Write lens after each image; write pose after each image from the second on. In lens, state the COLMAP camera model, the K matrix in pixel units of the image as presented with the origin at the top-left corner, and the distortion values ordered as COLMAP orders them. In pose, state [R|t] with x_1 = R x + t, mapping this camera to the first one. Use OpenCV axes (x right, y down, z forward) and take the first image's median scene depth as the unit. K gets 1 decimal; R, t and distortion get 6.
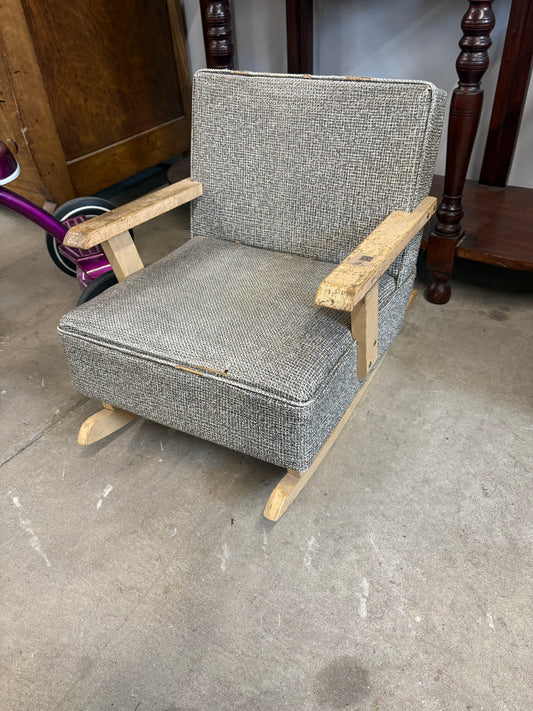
lens RADIAL K [[527.5, 0, 274.1], [0, 527.5, 356.0], [0, 0, 1]] dist [0.049892, -0.060804]
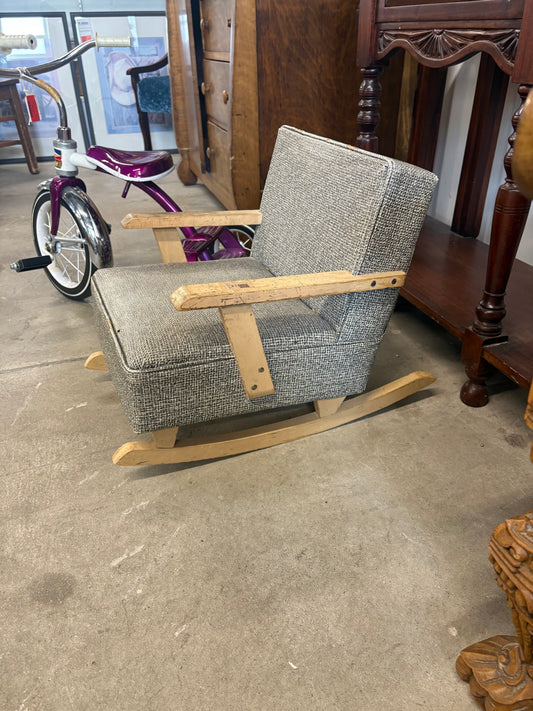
lens RADIAL K [[527.5, 0, 274.1], [0, 527.5, 356.0], [0, 0, 1]] dist [0.049892, -0.060804]
pose [[0.788872, 0.359028, -0.498779, 0.610017], [-0.410747, 0.911725, 0.006633, -0.056144], [0.457131, 0.199639, 0.866704, 0.044886]]
